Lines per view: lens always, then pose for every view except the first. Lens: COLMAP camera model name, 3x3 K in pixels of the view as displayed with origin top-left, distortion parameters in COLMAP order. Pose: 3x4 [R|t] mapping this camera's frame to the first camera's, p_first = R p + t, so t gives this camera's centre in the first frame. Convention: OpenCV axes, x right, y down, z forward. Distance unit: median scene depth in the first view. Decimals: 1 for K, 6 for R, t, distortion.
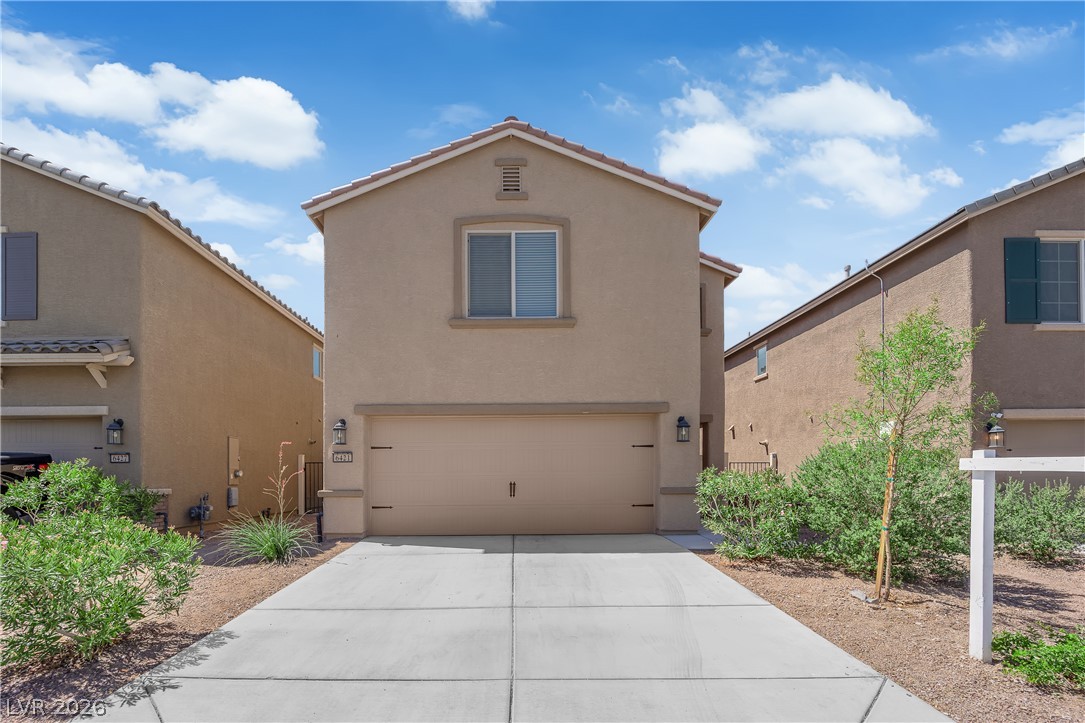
lens RADIAL K [[479.9, 0, 542.6], [0, 479.9, 375.0], [0, 0, 1]] dist [-0.009776, -0.000364]
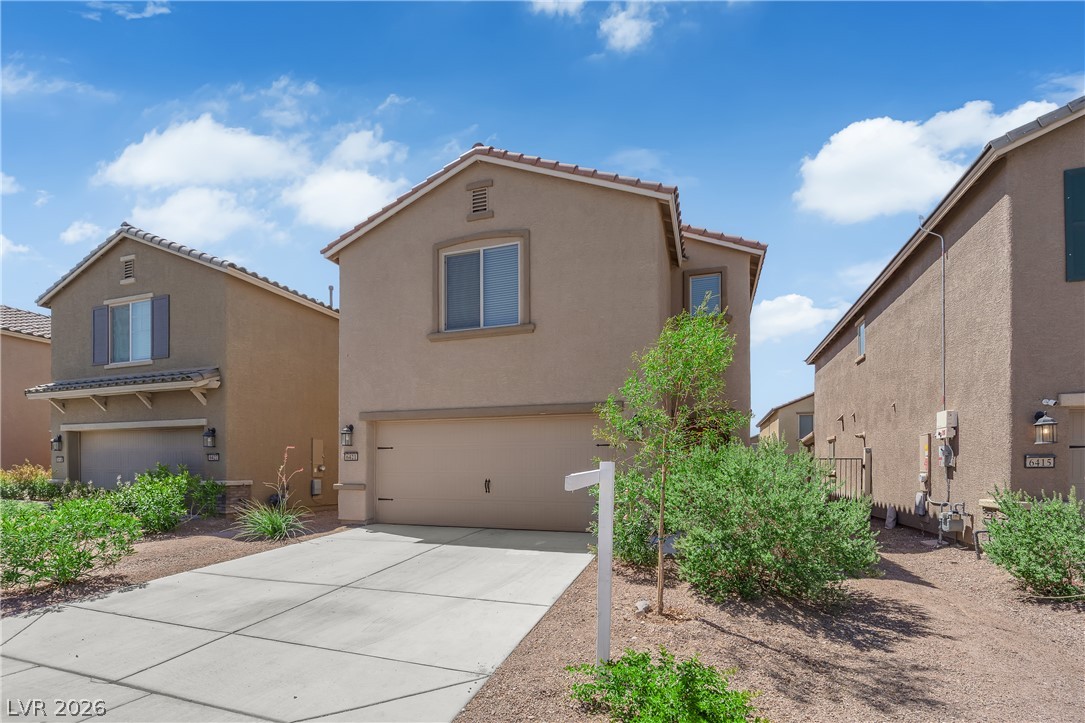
lens RADIAL K [[483.3, 0, 542.5], [0, 483.3, 361.5], [0, 0, 1]] dist [-0.012410, 0.000118]
pose [[0.948524, -0.061148, -0.310746, 0.407707], [0.057798, 0.998128, -0.019987, -0.013482], [0.311386, 0.000997, 0.950283, 0.001126]]
